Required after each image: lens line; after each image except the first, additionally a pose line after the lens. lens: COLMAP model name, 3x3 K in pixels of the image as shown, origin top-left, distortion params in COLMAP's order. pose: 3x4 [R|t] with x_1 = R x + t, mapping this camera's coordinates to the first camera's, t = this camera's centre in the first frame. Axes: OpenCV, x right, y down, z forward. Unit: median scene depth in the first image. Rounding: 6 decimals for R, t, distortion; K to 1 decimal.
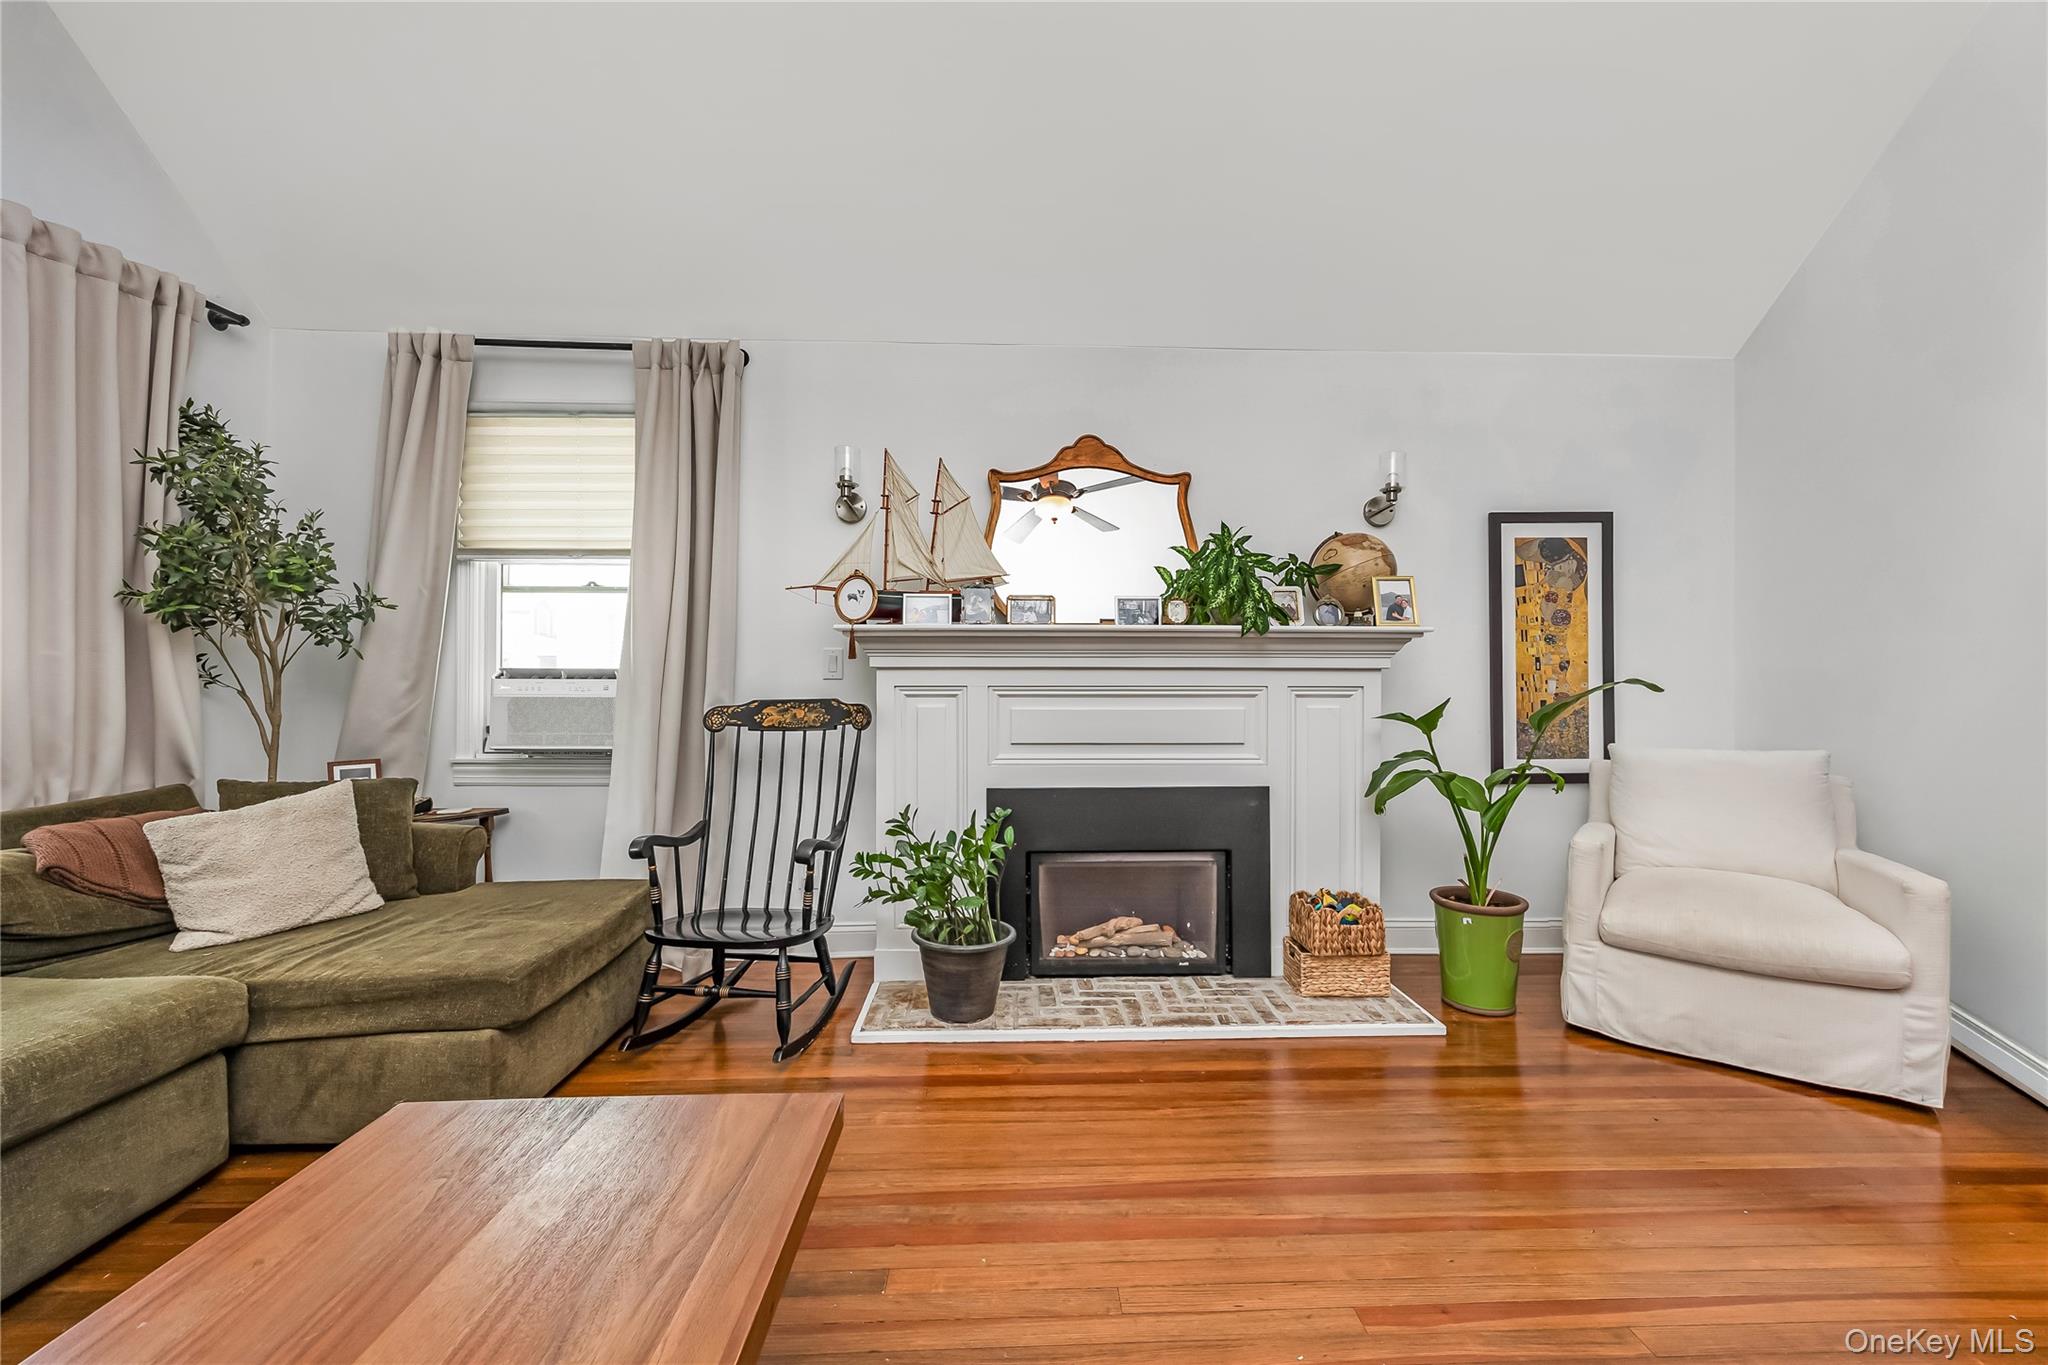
lens RADIAL K [[815.7, 0, 1025.7], [0, 815.7, 679.4], [0, 0, 1]] dist [0.000044, -0.000184]
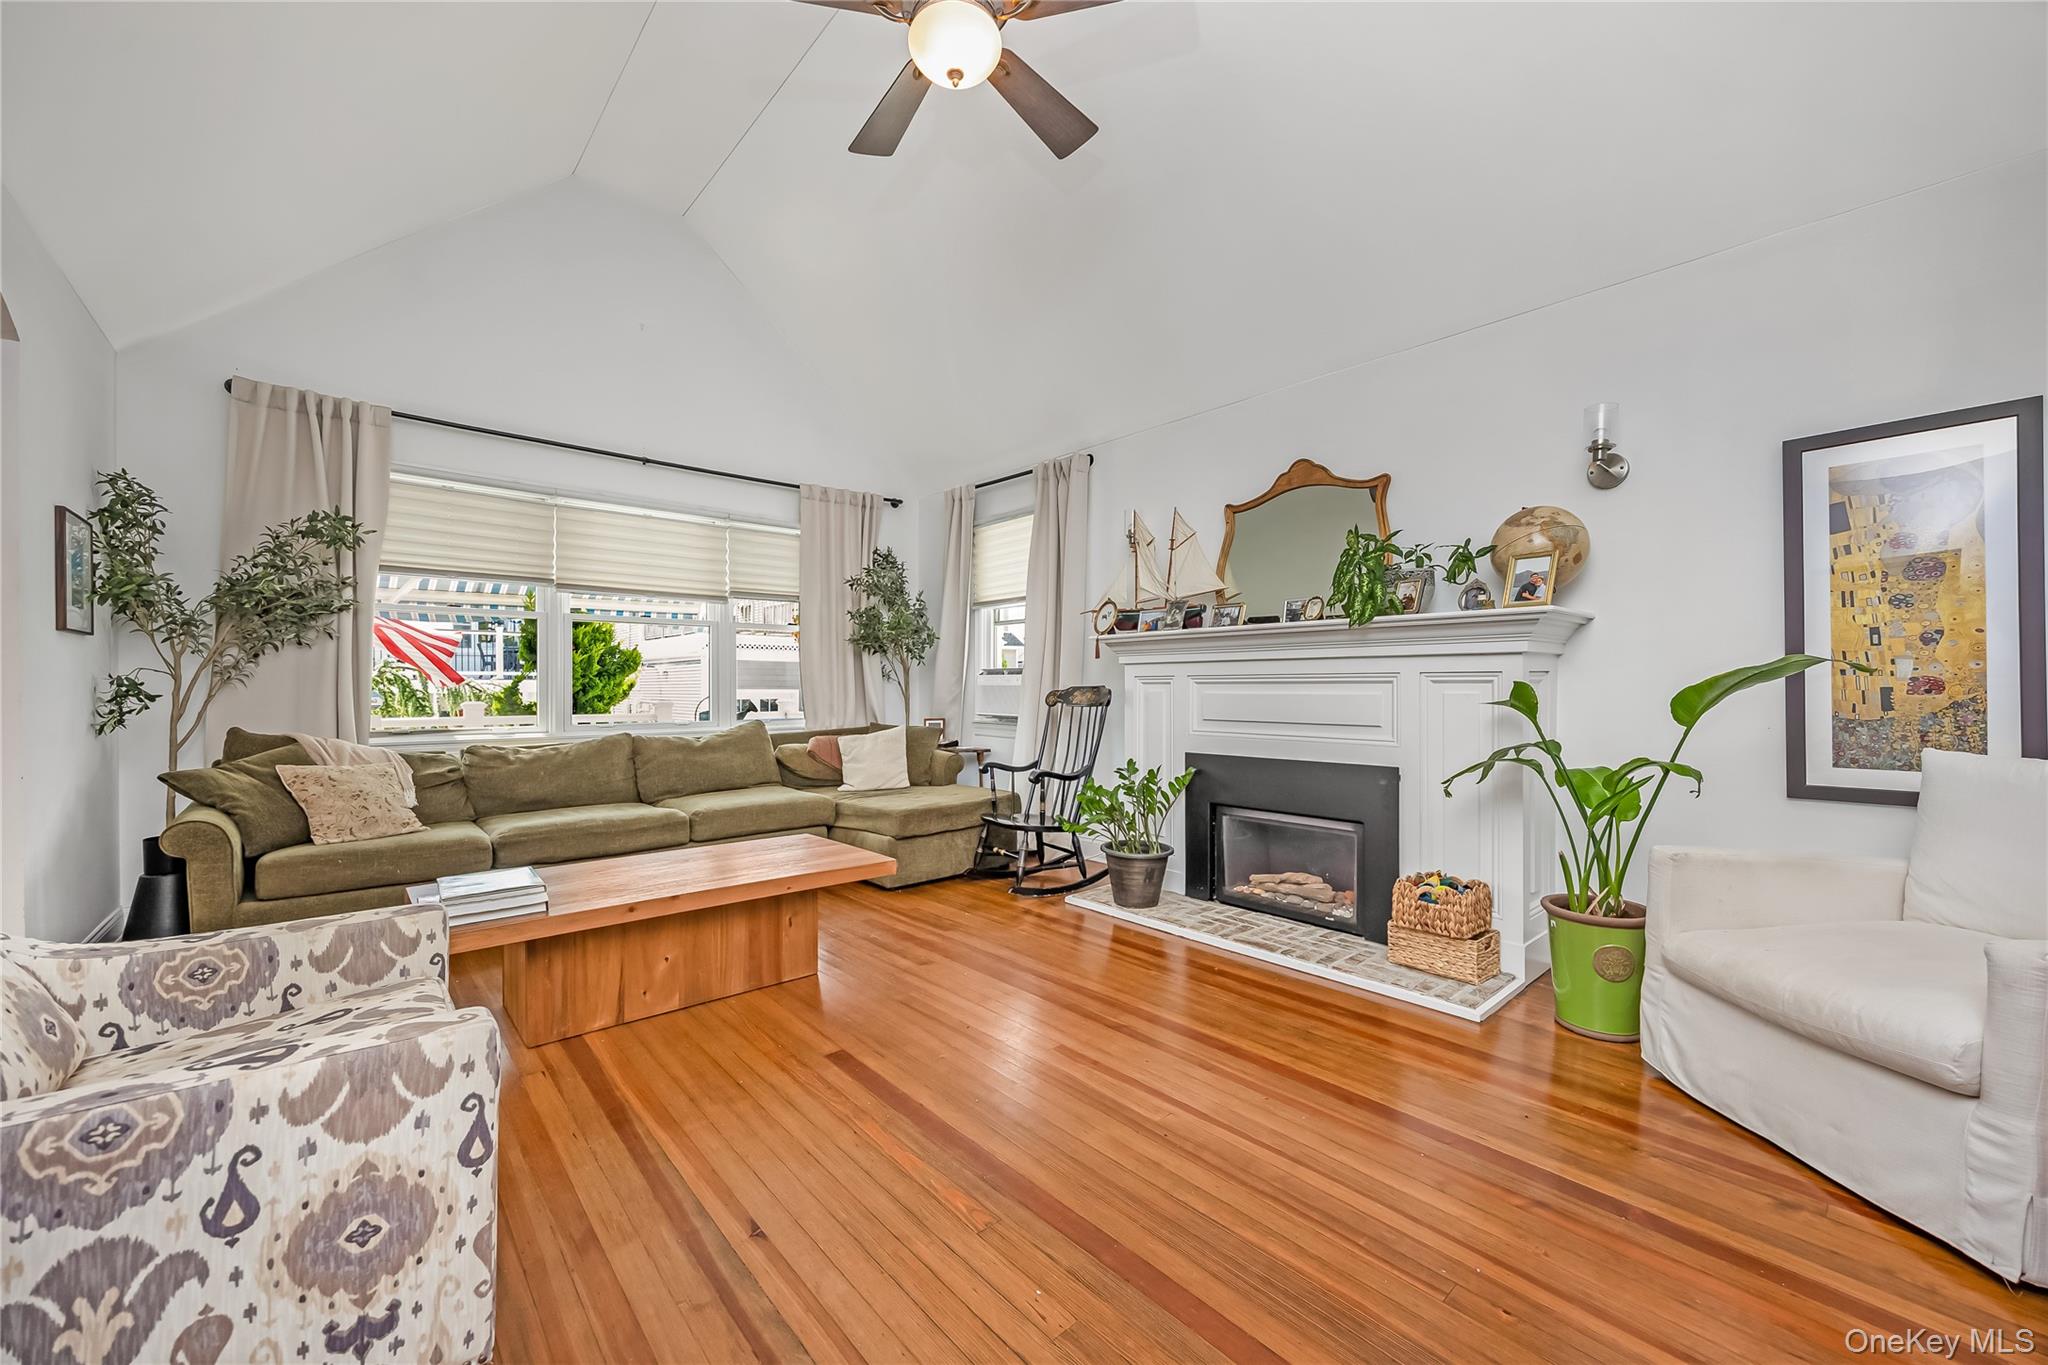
lens RADIAL K [[815.7, 0, 1011.9], [0, 815.7, 685.7], [0, 0, 1]] dist [0.000044, -0.000184]
pose [[0.617138, -0.002703, -0.786850, 0.822487], [0.008414, 0.999960, 0.003164, 0.017625], [0.786810, -0.008574, 0.617136, -0.045815]]
